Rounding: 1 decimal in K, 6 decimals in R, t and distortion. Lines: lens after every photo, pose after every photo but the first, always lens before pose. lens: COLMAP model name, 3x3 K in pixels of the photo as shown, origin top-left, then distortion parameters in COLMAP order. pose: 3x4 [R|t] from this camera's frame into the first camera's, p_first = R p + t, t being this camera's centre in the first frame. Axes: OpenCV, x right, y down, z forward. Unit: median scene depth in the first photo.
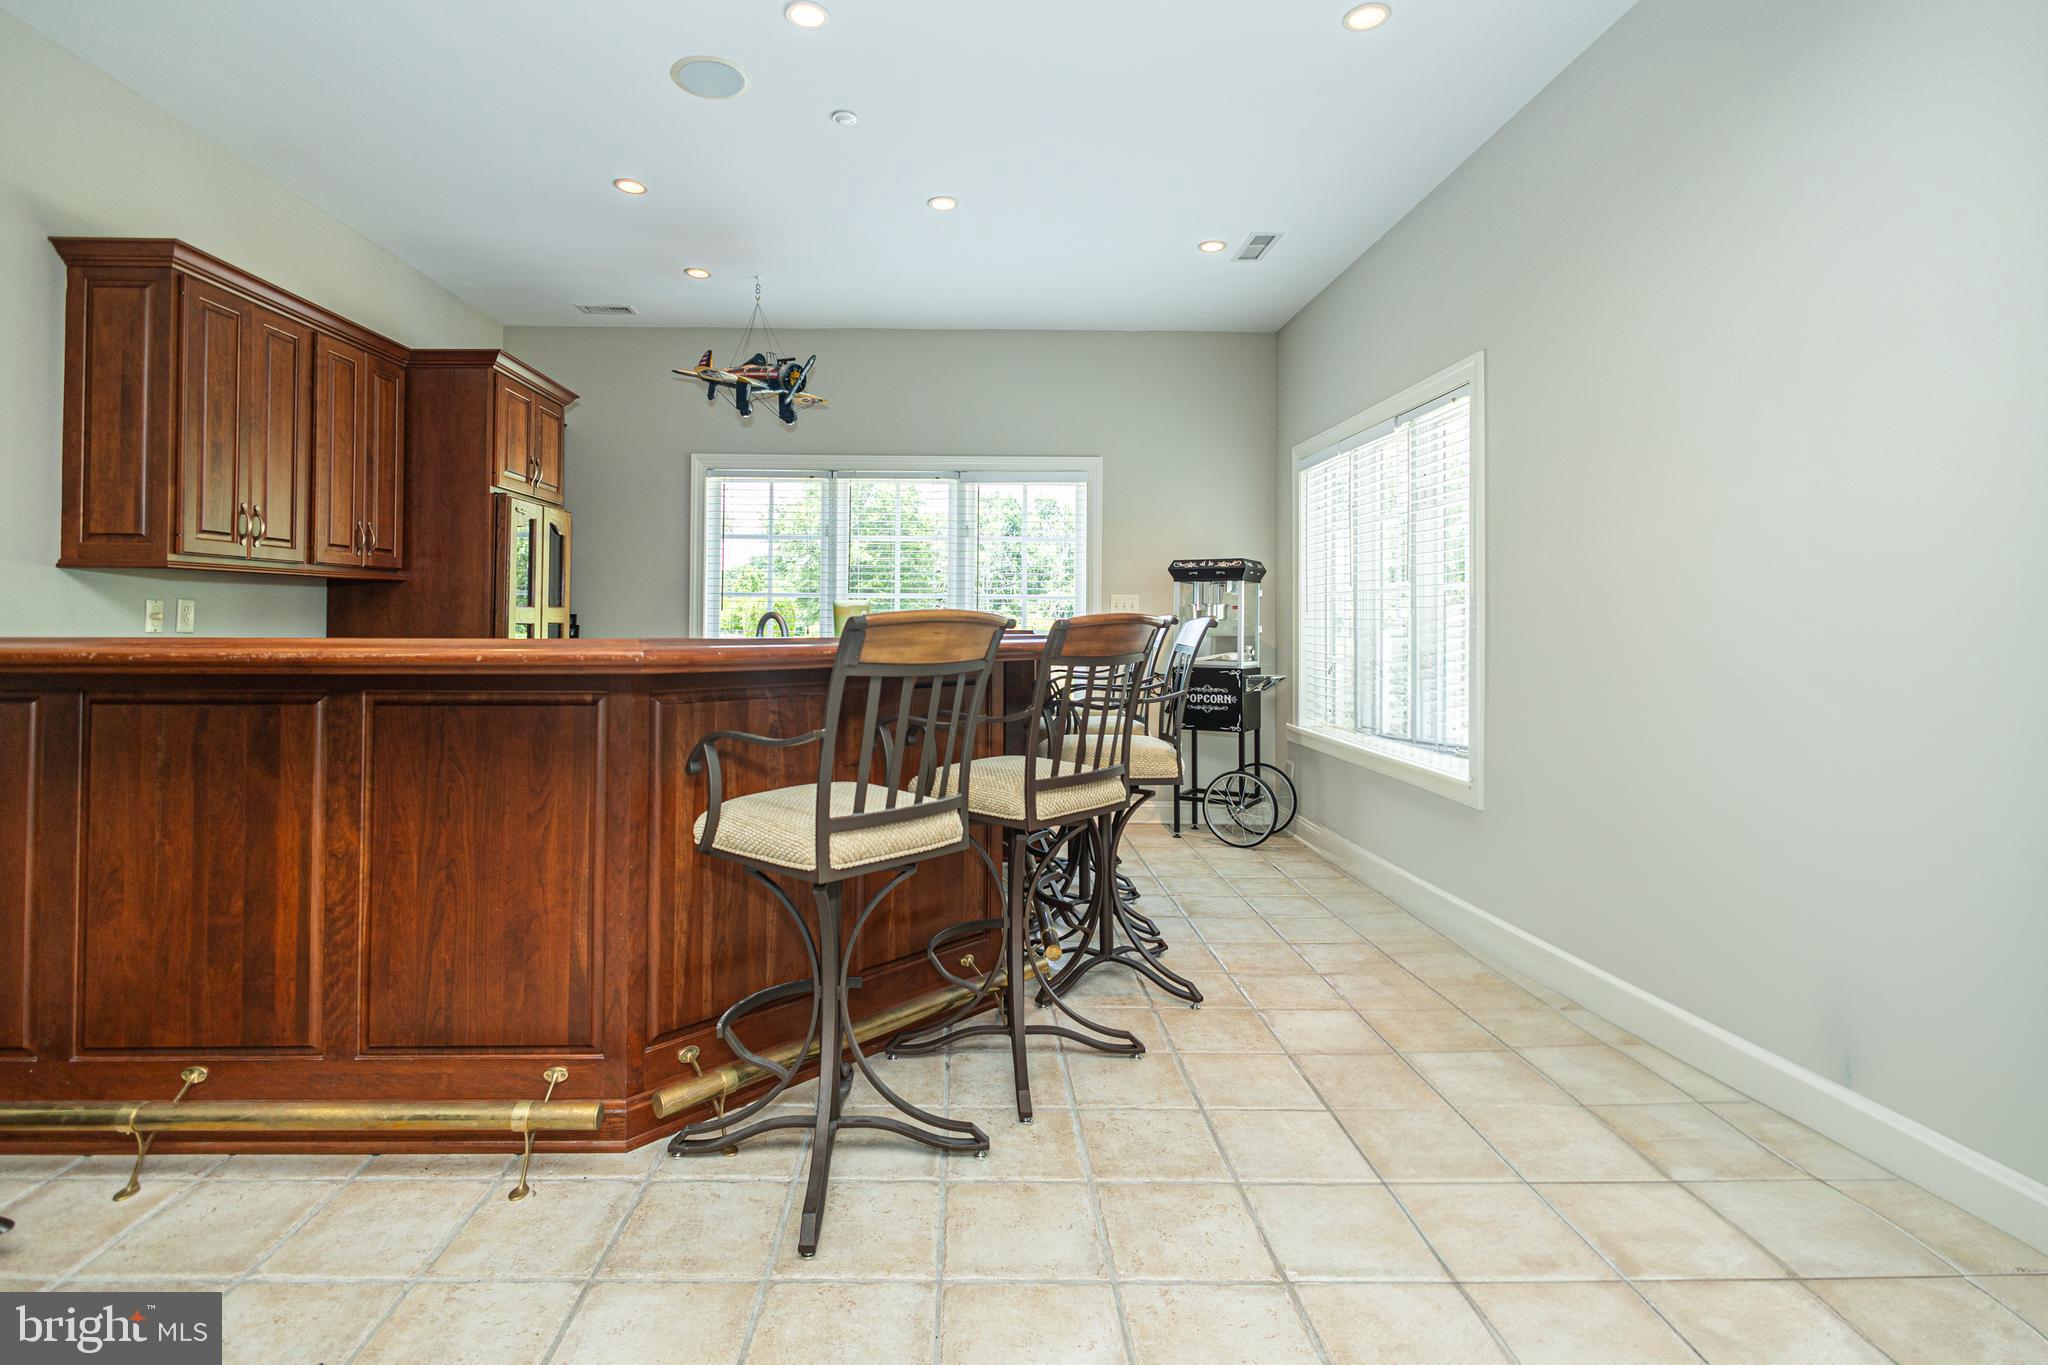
lens RADIAL K [[965.9, 0, 973.9], [0, 965.9, 616.3], [0, 0, 1]] dist [0.012416, -0.002830]
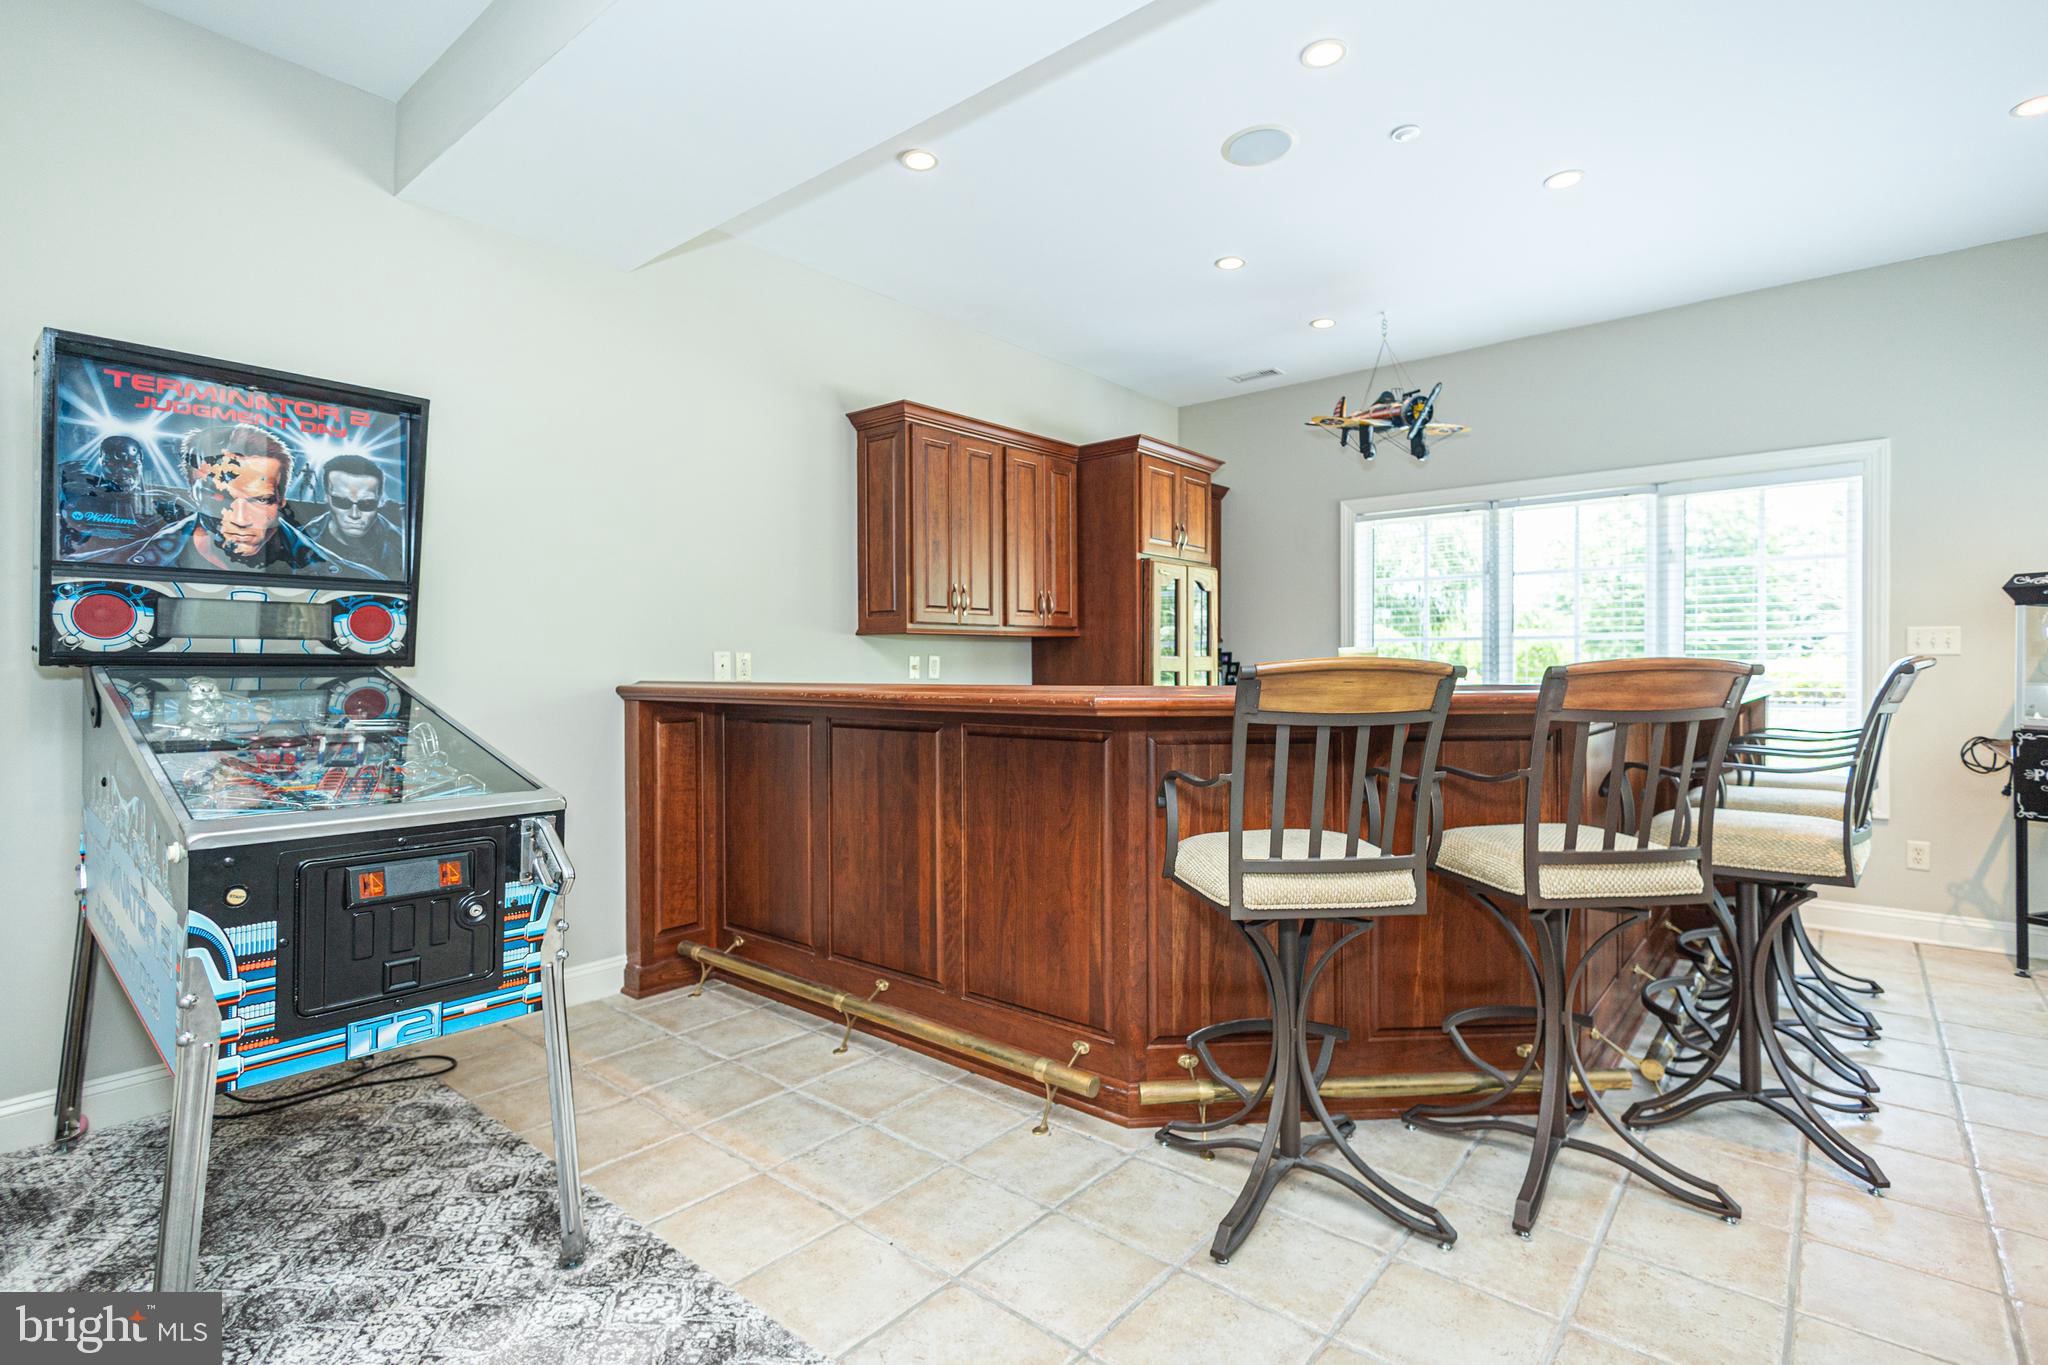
lens RADIAL K [[965.9, 0, 1030.4], [0, 965.9, 685.2], [0, 0, 1]] dist [0.012416, -0.002830]
pose [[0.766748, 0.004877, -0.641929, 0.270729], [0.010611, 0.999738, 0.020270, -0.001946], [0.641860, -0.022354, 0.766496, 0.045118]]
